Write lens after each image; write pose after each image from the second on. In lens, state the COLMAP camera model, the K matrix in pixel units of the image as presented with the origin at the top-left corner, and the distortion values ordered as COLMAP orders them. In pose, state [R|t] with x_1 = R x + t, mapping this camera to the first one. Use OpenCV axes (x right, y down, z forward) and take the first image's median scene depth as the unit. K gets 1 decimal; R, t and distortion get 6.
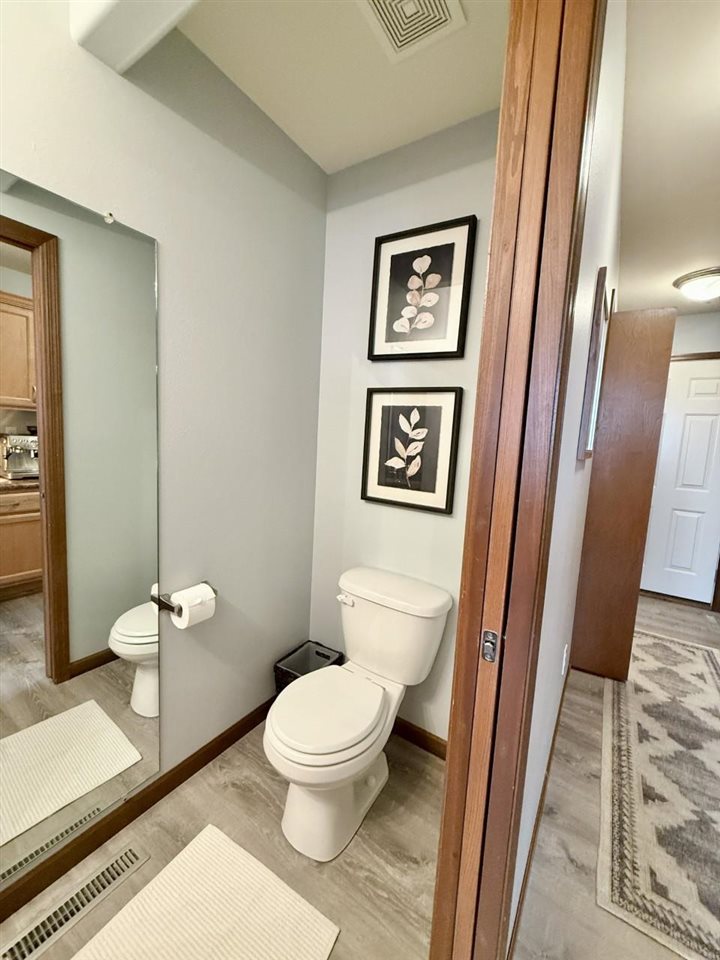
lens RADIAL K [[383.0, 0, 358.2], [0, 383.0, 476.4], [0, 0, 1]] dist [0.002051, -0.000094]
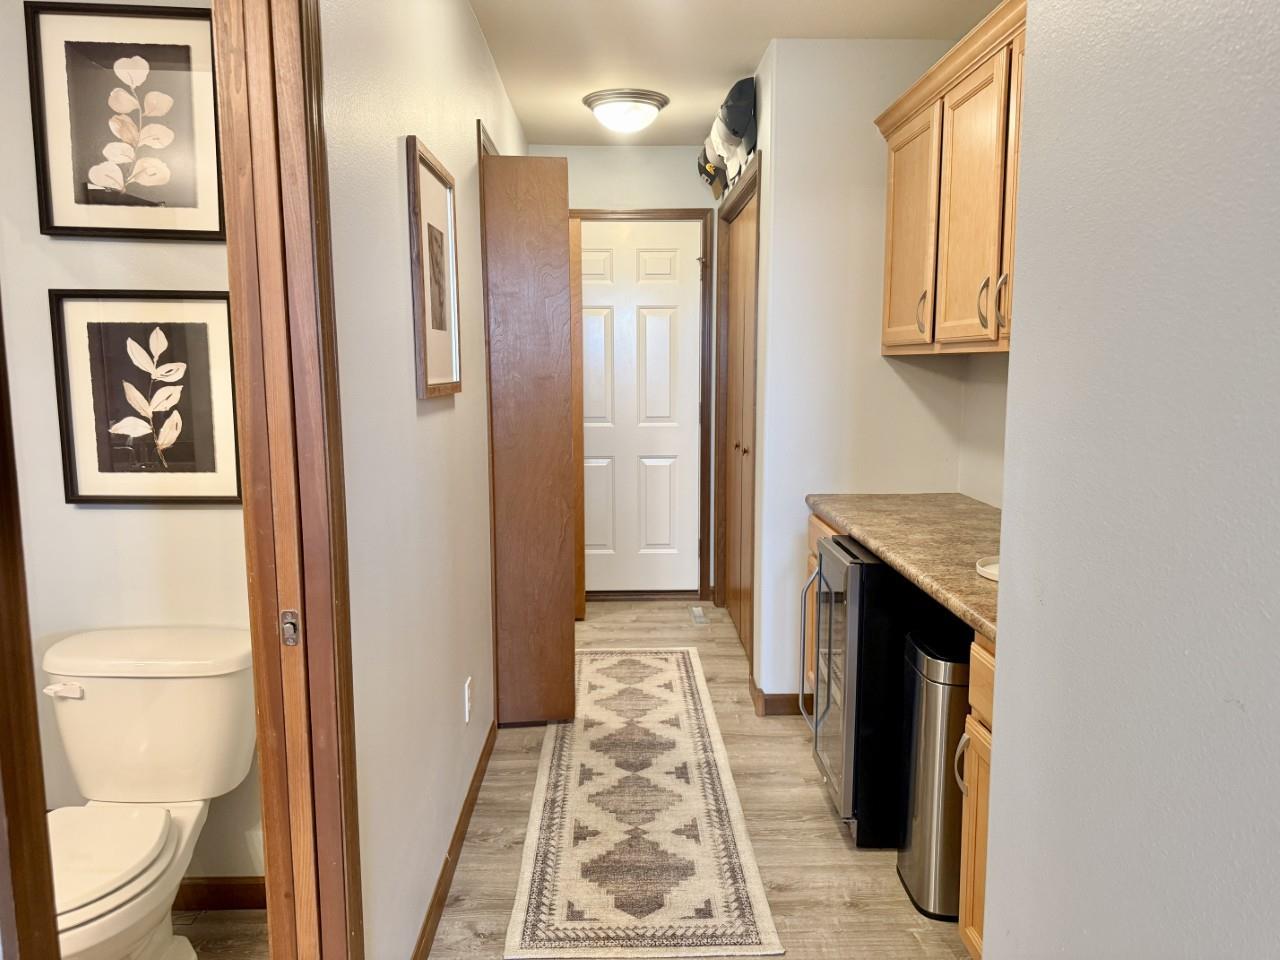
lens RADIAL K [[899.9, 0, 636.9], [0, 899.9, 480.1], [0, 0, 1]] dist [0.085326, -0.116103]
pose [[0.816529, -0.131126, 0.562216, -0.057671], [0.103893, 0.991340, 0.080322, 0.010346], [-0.567879, -0.007175, 0.823081, -0.497796]]
